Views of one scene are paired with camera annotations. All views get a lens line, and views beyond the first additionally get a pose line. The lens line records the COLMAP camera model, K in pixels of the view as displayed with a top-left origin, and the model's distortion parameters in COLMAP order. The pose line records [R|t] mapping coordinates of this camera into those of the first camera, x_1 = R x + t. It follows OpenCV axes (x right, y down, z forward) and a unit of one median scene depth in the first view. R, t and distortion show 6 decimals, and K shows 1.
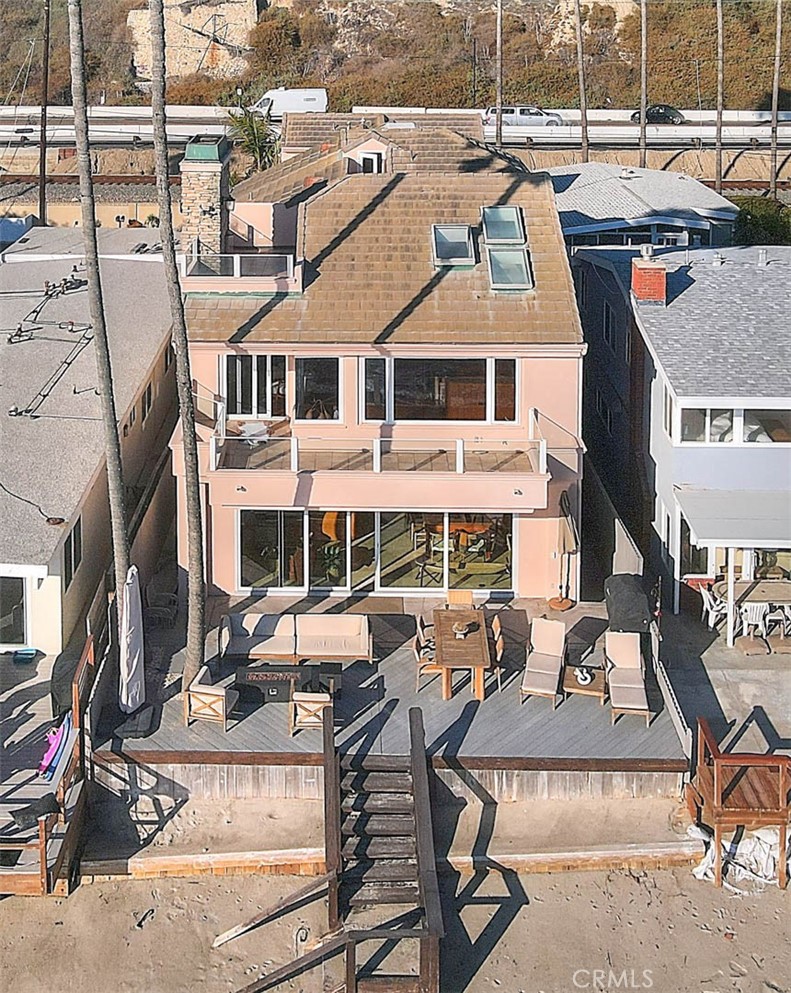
lens RADIAL K [[628.0, 0, 346.3], [0, 628.0, 495.8], [0, 0, 1]] dist [0.001376, -0.003333]
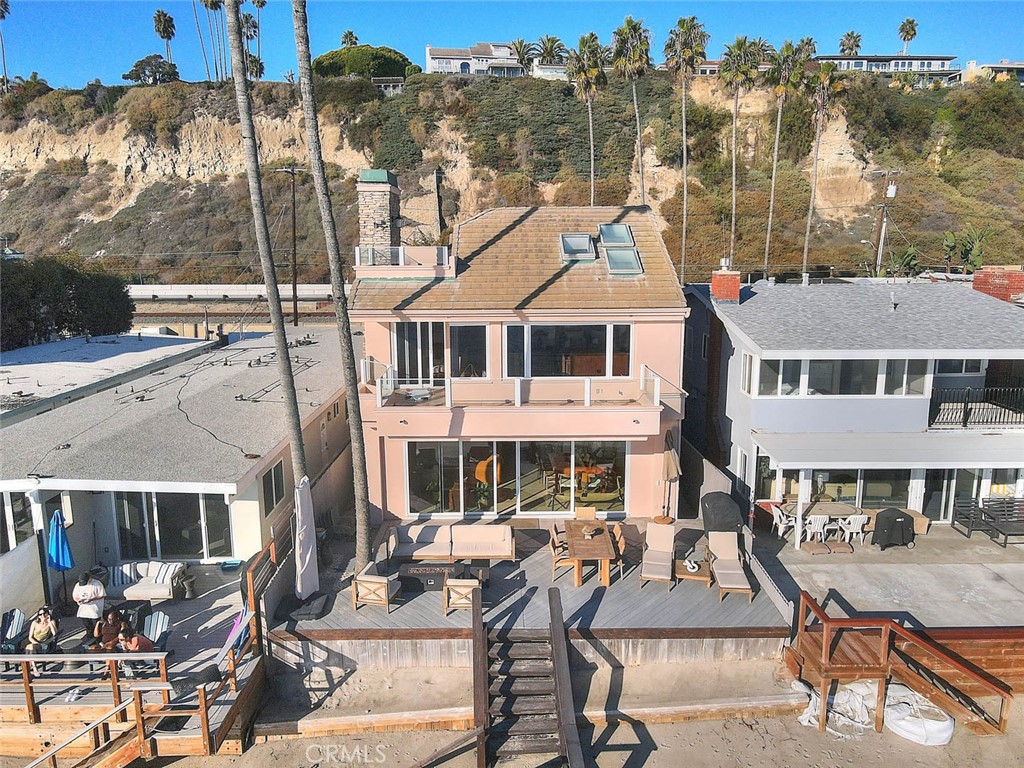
lens RADIAL K [[750.1, 0, 512.0], [0, 750.1, 384.0], [0, 0, 1]] dist [0.003089, 0.004088]
pose [[0.999392, -0.009702, 0.033497, -0.009123], [0.006037, 0.994152, 0.107821, -0.216256], [-0.034347, -0.107553, 0.993606, -0.375680]]
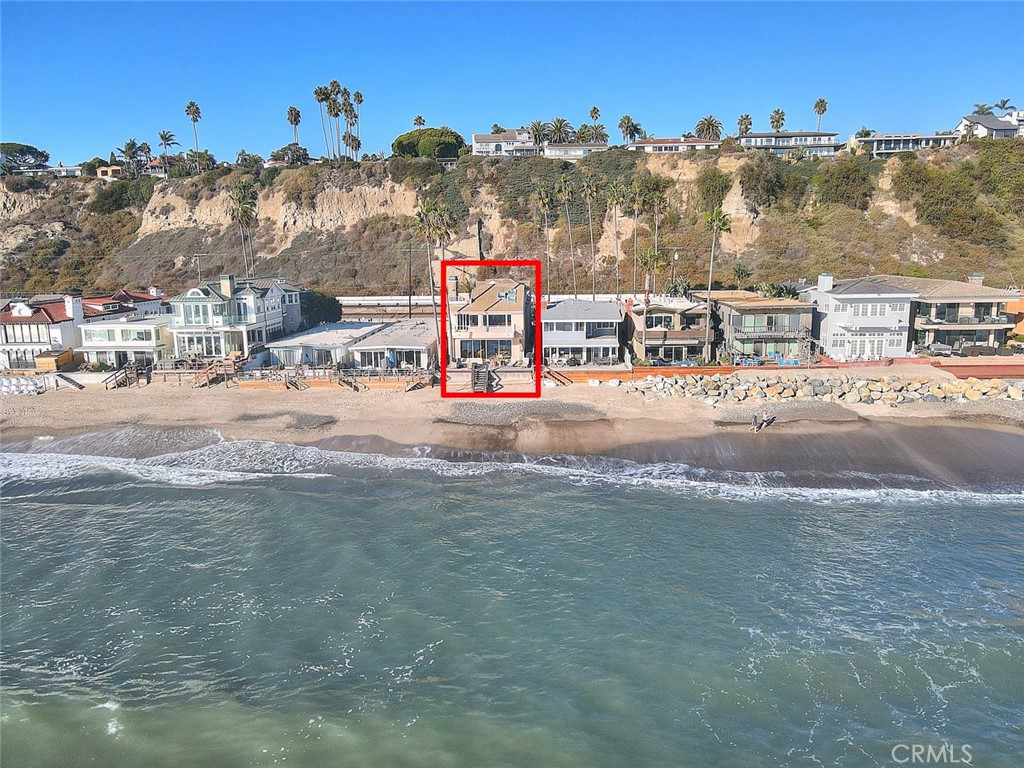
lens RADIAL K [[750.1, 0, 512.0], [0, 750.1, 384.0], [0, 0, 1]] dist [0.003089, 0.004088]
pose [[0.999397, -0.007809, -0.033821, 0.396901], [0.011349, 0.994327, 0.105762, -0.249341], [0.032803, -0.106082, 0.993816, -4.395151]]
